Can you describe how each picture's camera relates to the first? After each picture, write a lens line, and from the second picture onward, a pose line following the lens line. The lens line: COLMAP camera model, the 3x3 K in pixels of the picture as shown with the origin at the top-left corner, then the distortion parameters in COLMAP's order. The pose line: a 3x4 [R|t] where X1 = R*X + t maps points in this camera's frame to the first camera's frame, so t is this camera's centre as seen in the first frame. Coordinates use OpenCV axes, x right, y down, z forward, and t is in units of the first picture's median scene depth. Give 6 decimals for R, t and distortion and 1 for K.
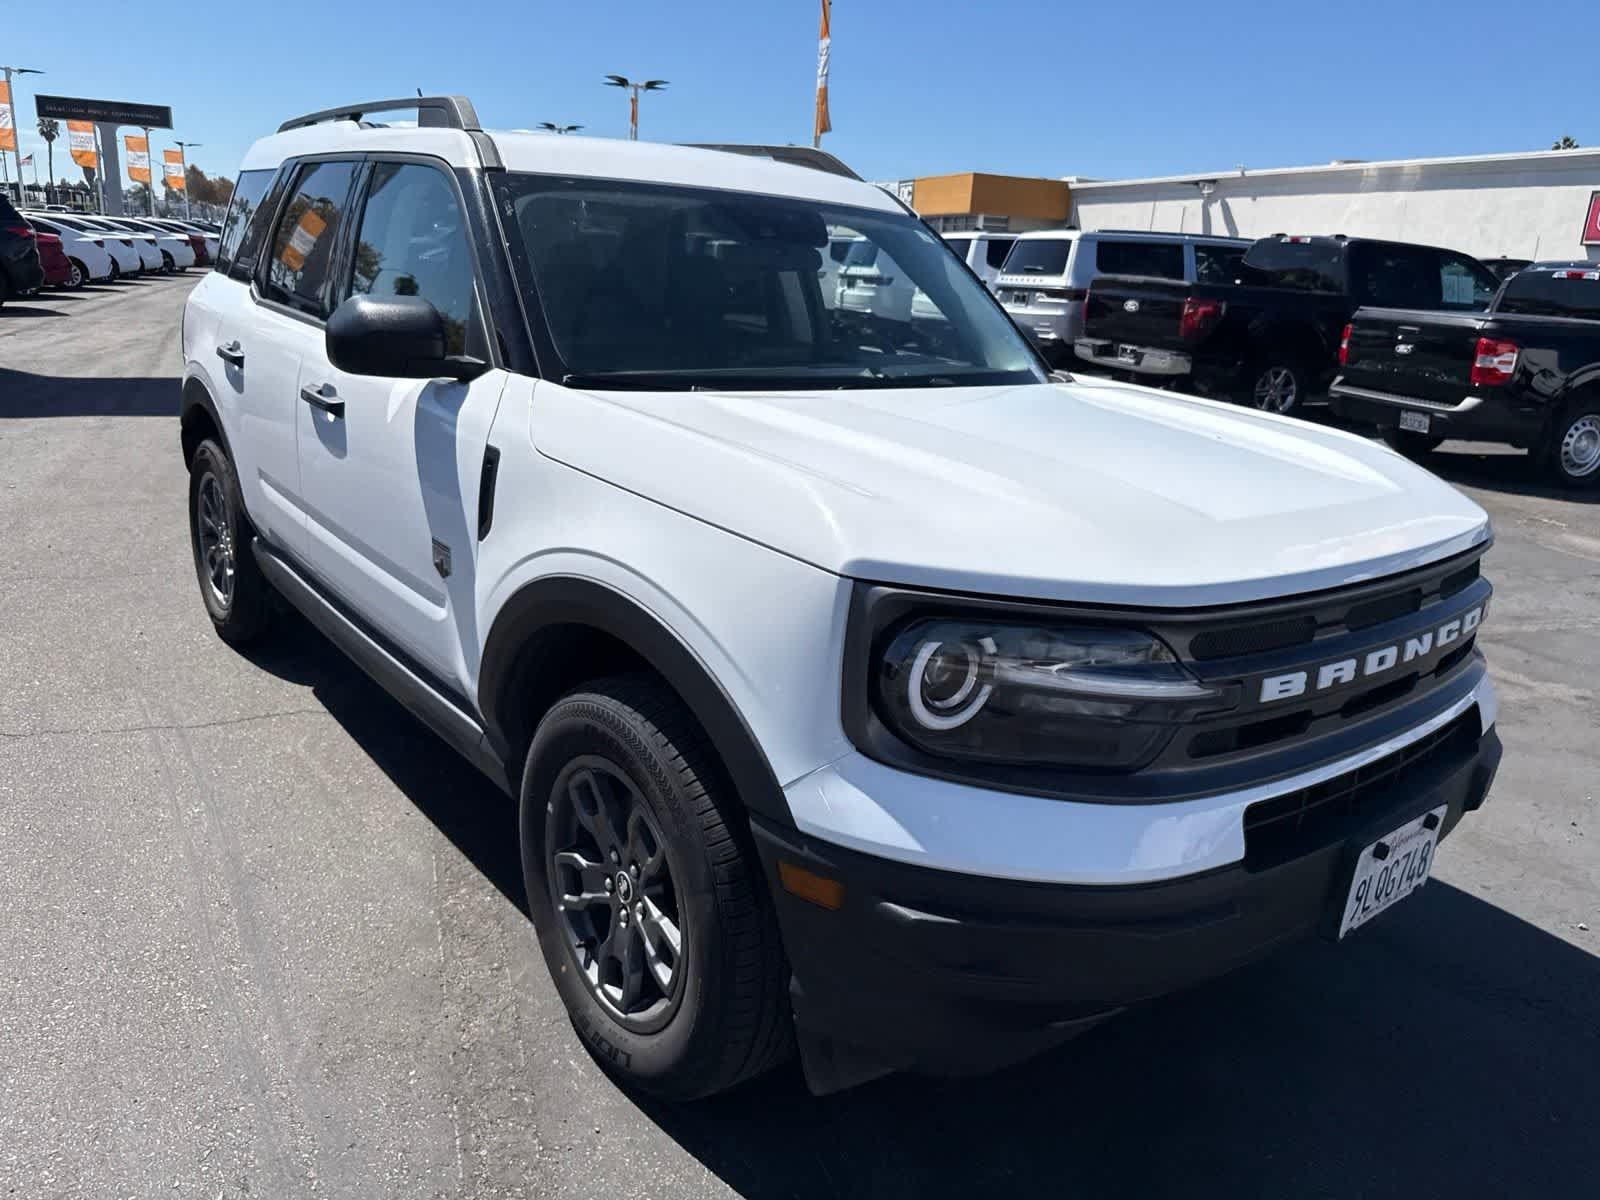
lens RADIAL K [[1138.1, 0, 804.5], [0, 1138.1, 601.9], [0, 0, 1]] dist [0.024423, -0.030670]
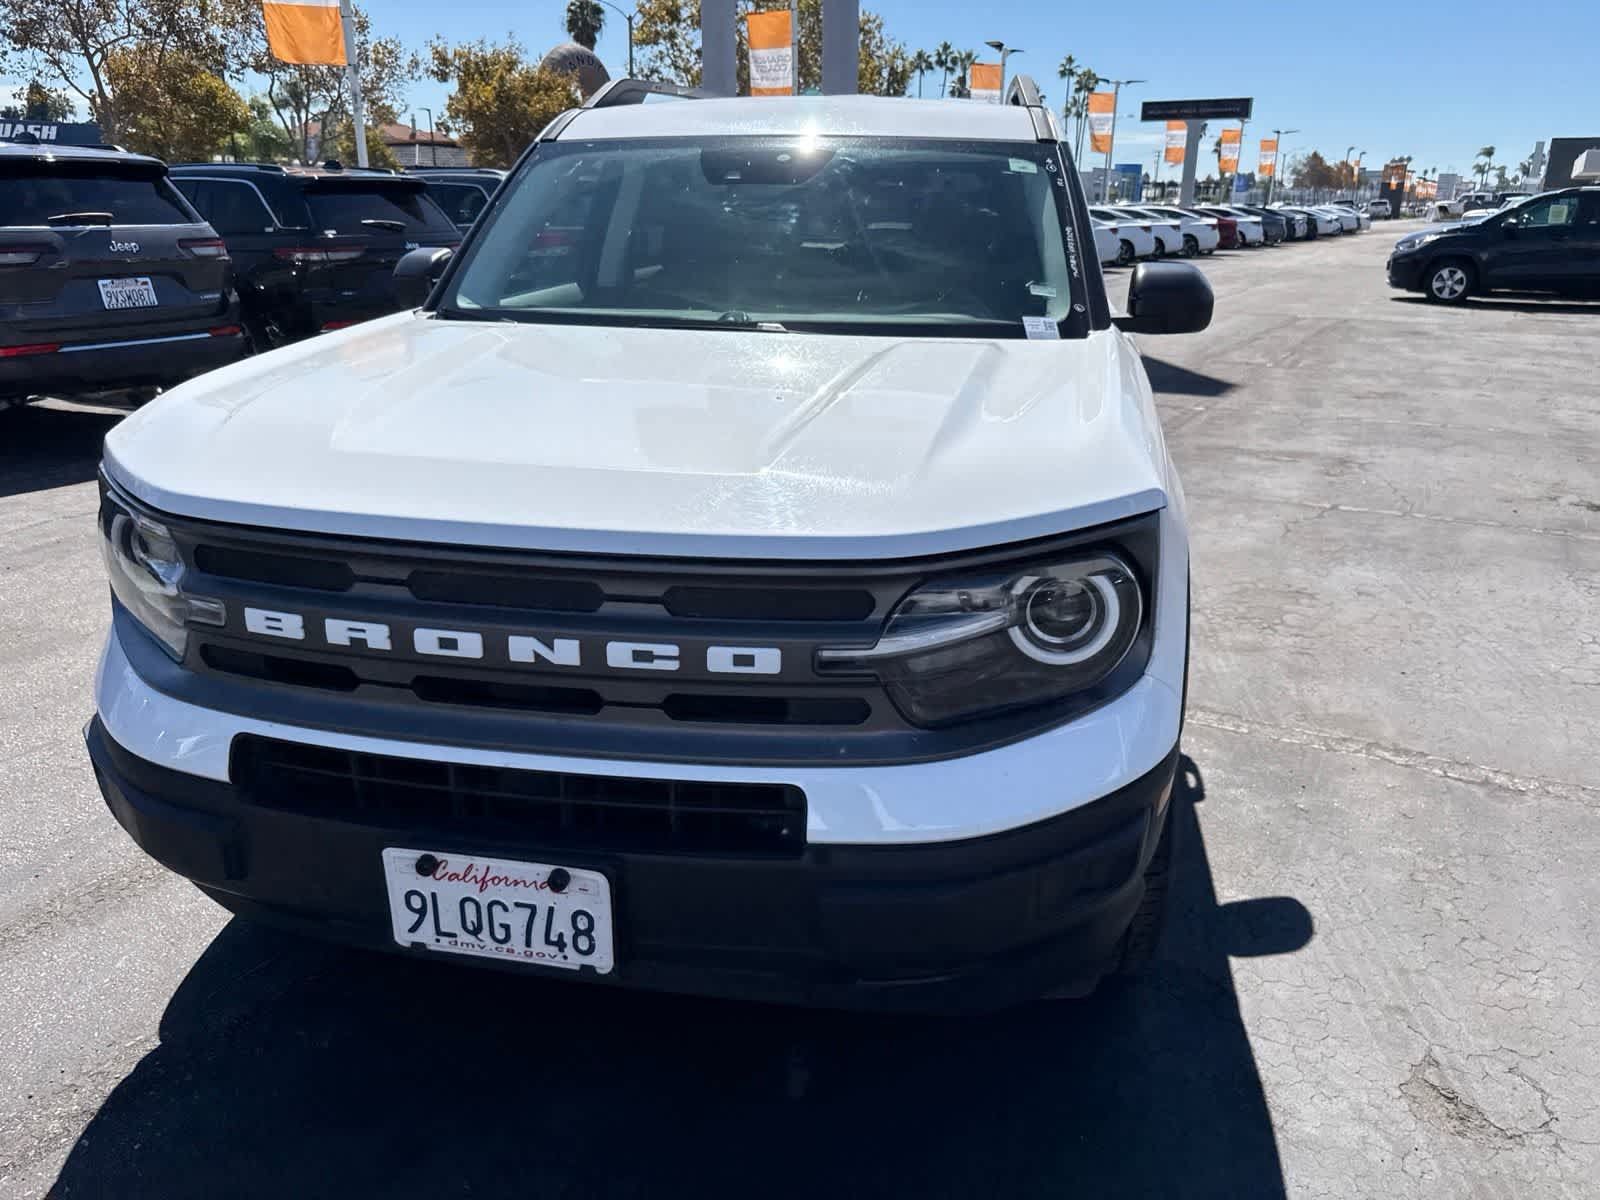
lens RADIAL K [[1138.3, 0, 812.2], [0, 1138.3, 608.6], [0, 0, 1]] dist [0.019788, -0.023610]
pose [[0.647517, 0.201824, -0.734839, 0.754989], [-0.187642, 0.976828, 0.102942, -0.063979], [0.738588, 0.071230, 0.670384, 0.374499]]
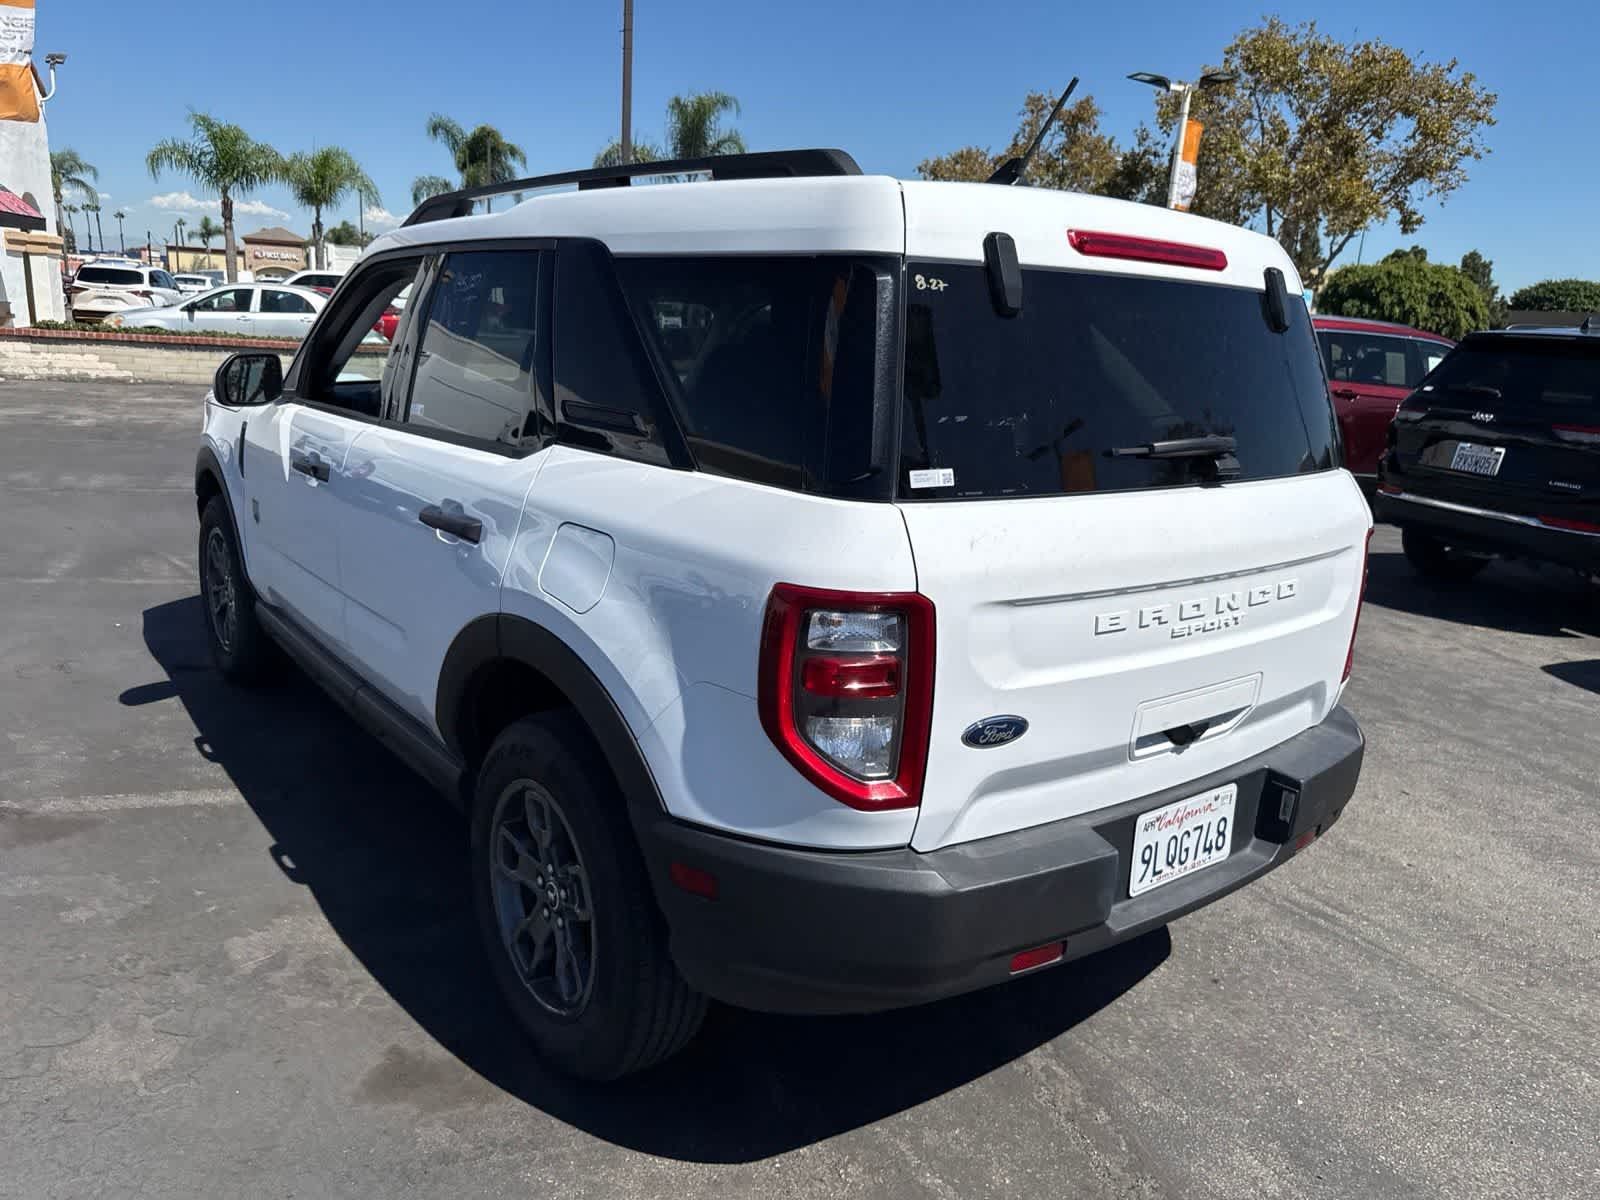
lens RADIAL K [[1138.1, 0, 804.9], [0, 1138.1, 602.3], [0, 0, 1]] dist [0.024423, -0.030670]
pose [[-0.992557, -0.121635, -0.005926, -0.362329], [-0.107515, 0.852401, 0.511716, -0.730099], [-0.057191, 0.508544, -0.859134, 2.266513]]
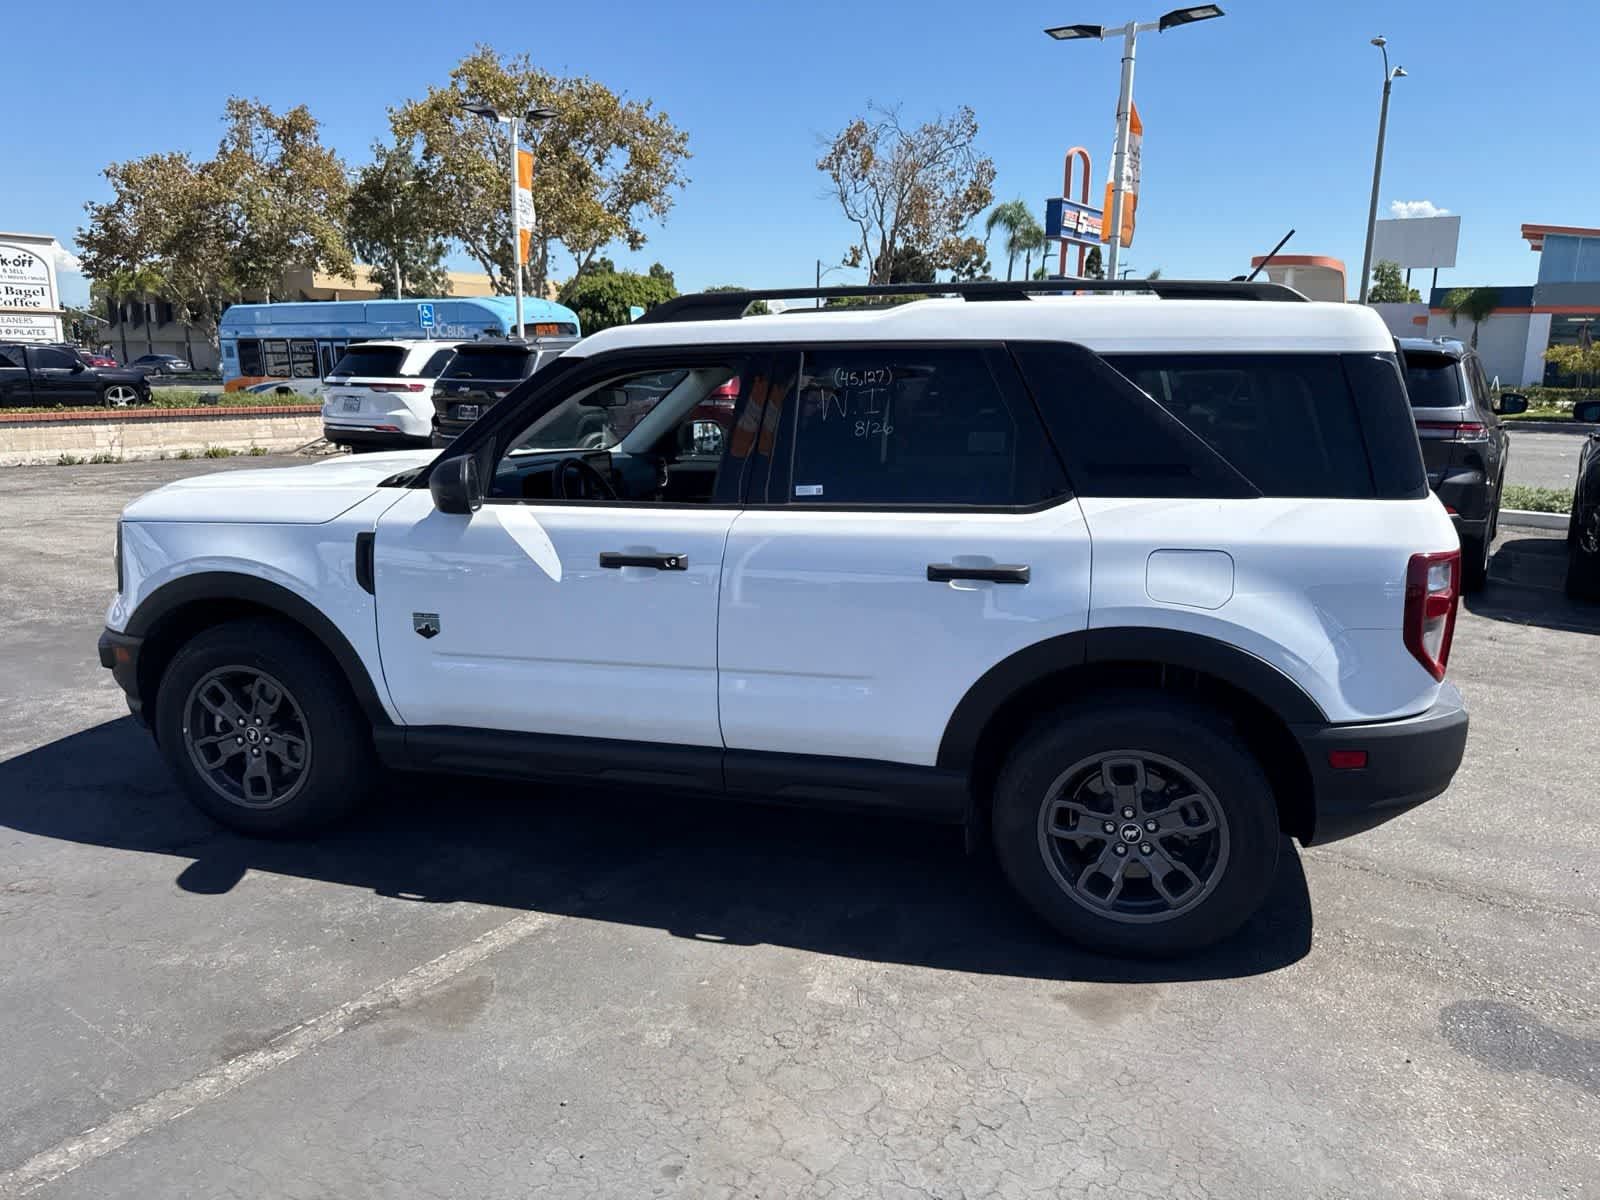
lens RADIAL K [[1138.1, 0, 802.7], [0, 1138.1, 594.3], [0, 0, 1]] dist [0.024423, -0.030670]
pose [[-0.806772, 0.055664, -0.588235, 0.600927], [-0.224280, 0.892194, 0.392031, -0.674187], [0.546642, 0.448209, -0.707313, 2.181069]]
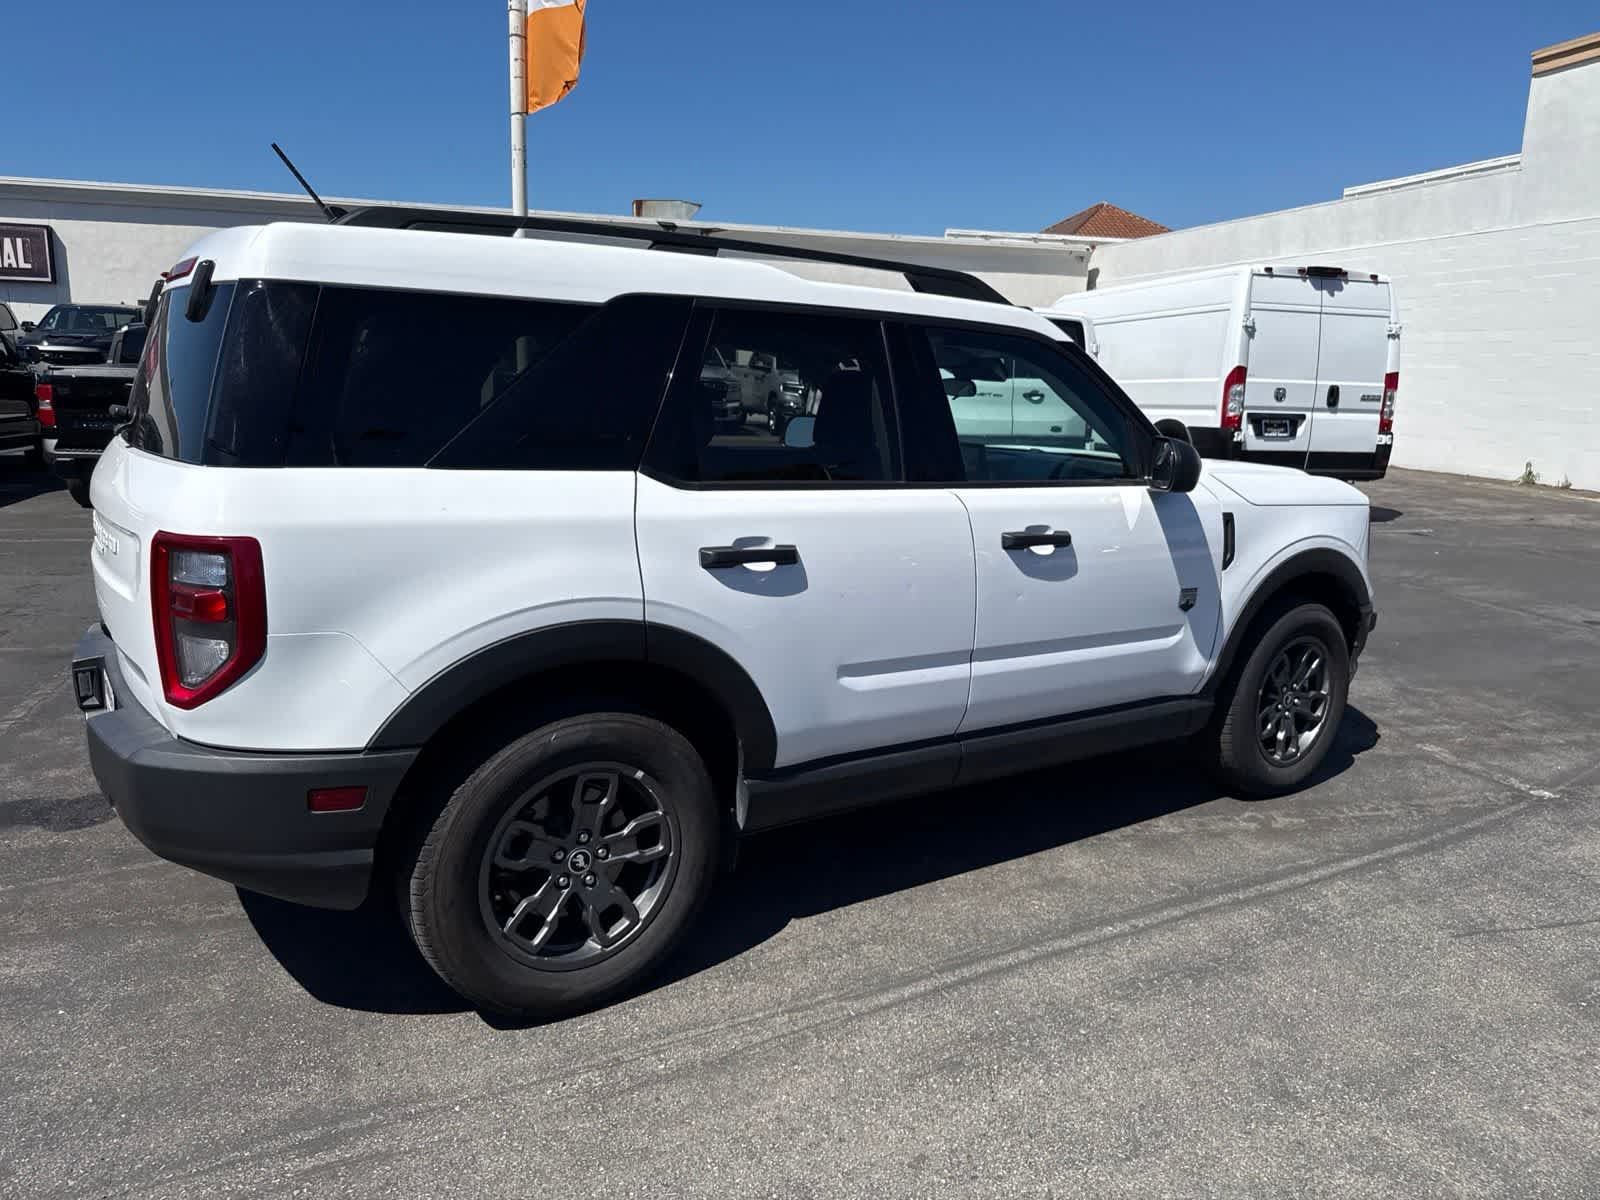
lens RADIAL K [[1138.1, 0, 809.3], [0, 1138.1, 611.1], [0, 0, 1]] dist [0.024423, -0.030670]
pose [[0.076701, -0.261065, 0.962269, -1.454691], [0.262550, 0.936339, 0.233103, -0.407332], [-0.961865, 0.234764, 0.140361, 1.011386]]
